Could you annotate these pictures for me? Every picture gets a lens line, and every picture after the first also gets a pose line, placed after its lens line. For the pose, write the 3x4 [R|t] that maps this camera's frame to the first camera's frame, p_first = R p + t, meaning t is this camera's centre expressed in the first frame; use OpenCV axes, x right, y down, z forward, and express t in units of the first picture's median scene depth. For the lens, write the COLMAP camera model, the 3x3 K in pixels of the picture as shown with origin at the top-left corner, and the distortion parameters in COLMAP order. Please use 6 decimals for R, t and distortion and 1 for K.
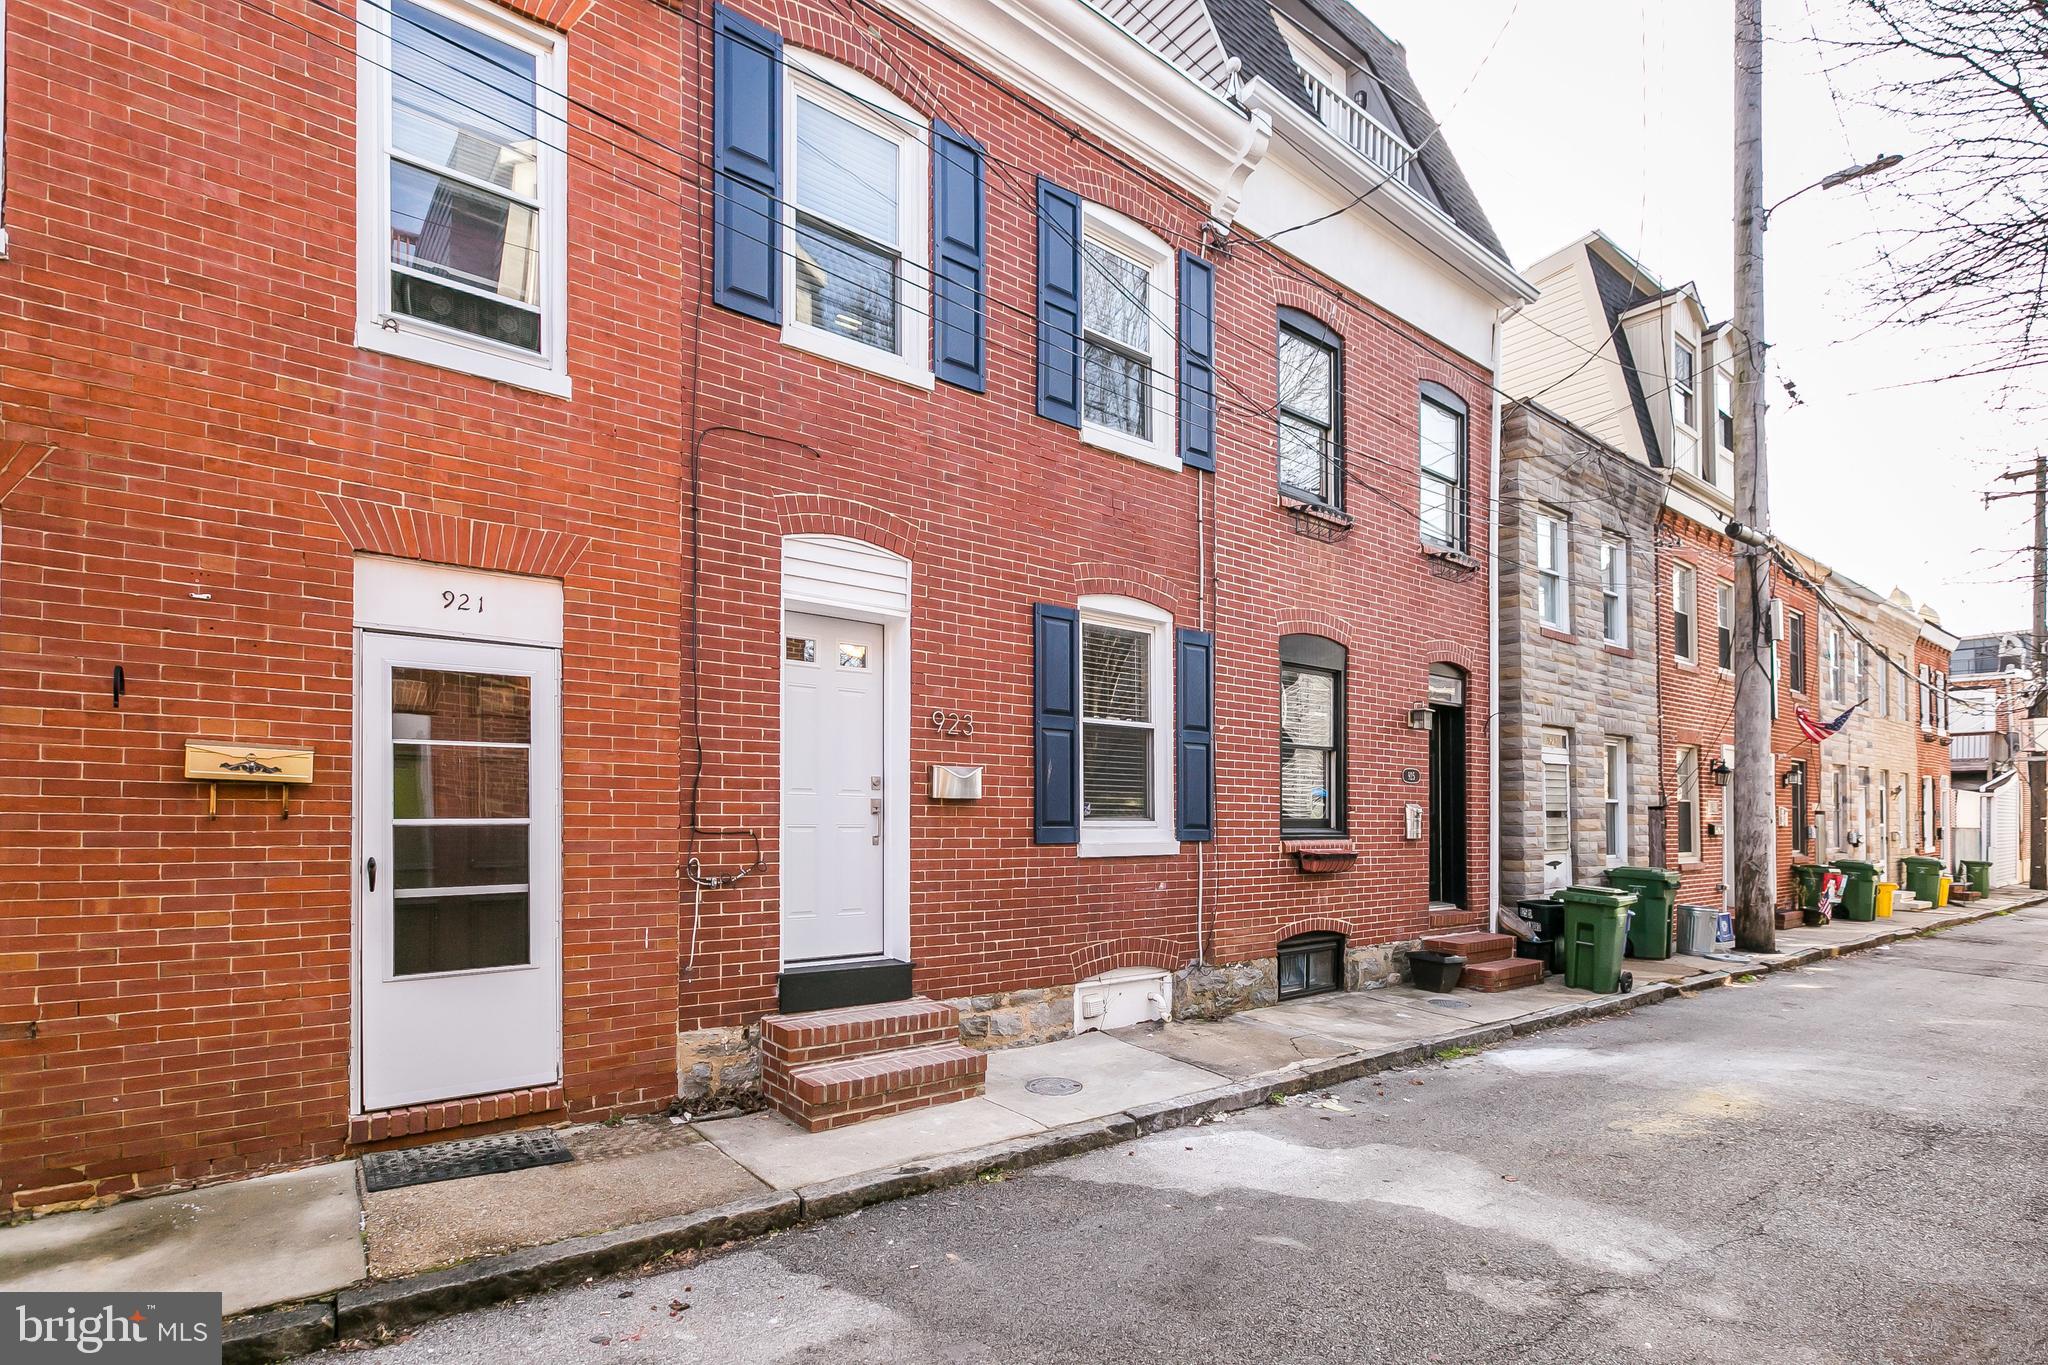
lens RADIAL K [[882.2, 0, 1122.4], [0, 882.2, 834.4], [0, 0, 1]] dist [0.001509, 0.000621]
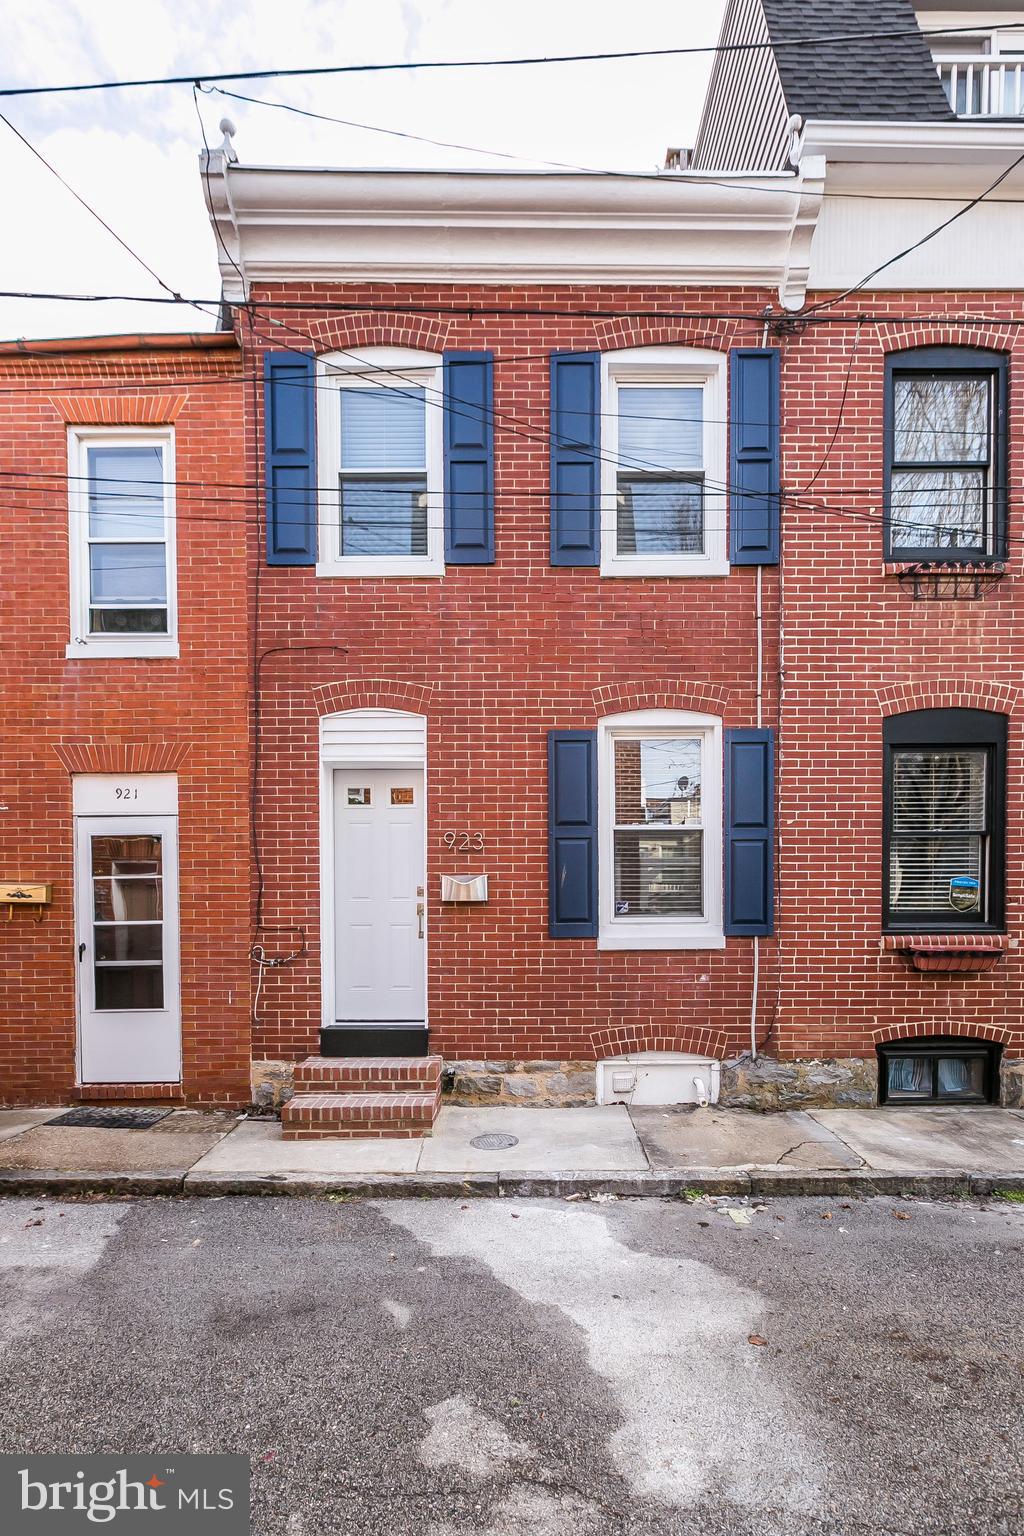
lens RADIAL K [[706.7, 0, 509.6], [0, 706.7, 951.8], [0, 0, 1]] dist [0.001438, 0.000045]
pose [[0.804485, 0.017978, -0.593701, 0.530734], [0.001124, 0.999494, 0.031789, -0.000967], [0.593972, -0.026241, 0.804058, 0.268551]]
